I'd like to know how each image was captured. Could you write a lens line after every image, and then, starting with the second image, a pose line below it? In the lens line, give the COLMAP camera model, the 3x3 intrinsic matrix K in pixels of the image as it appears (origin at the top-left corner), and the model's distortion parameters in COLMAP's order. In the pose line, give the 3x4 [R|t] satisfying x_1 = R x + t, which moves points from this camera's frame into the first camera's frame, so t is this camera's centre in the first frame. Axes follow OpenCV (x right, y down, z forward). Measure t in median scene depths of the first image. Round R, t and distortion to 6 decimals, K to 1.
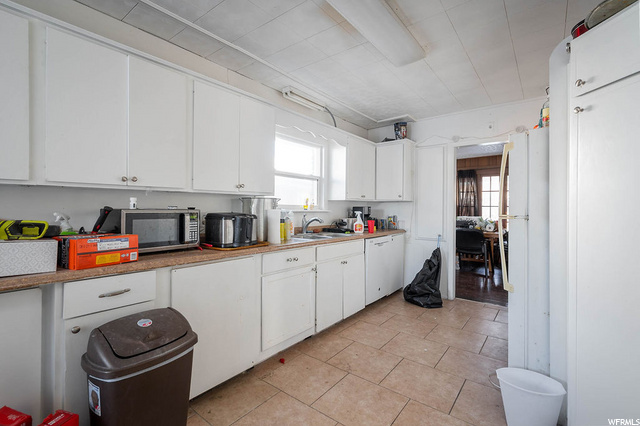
lens RADIAL K [[291.4, 0, 316.5], [0, 291.4, 213.2], [0, 0, 1]] dist [-0.004279, -0.000499]
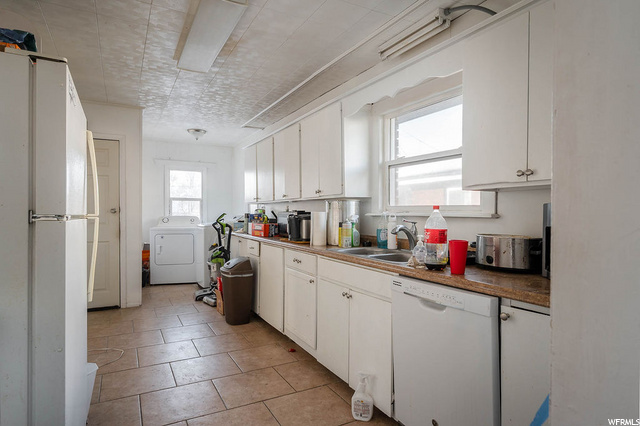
lens RADIAL K [[367.7, 0, 317.6], [0, 367.7, 211.3], [0, 0, 1]] dist [0.008140, 0.000652]
pose [[-0.401086, -0.000643, -0.916040, 1.031935], [-0.009594, 0.999948, 0.003498, -0.019649], [0.915990, 0.010191, -0.401072, 1.519929]]
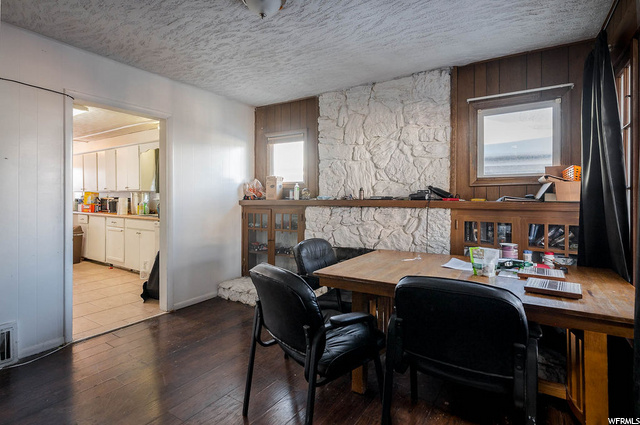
lens RADIAL K [[314.0, 0, 330.0], [0, 314.0, 200.4], [0, 0, 1]] dist [0.000669, -0.000186]
pose [[0.111756, 0.012716, -0.993654, 2.174677], [-0.013837, 0.999841, 0.011239, -0.039246], [0.993639, 0.012493, 0.111914, 2.164719]]
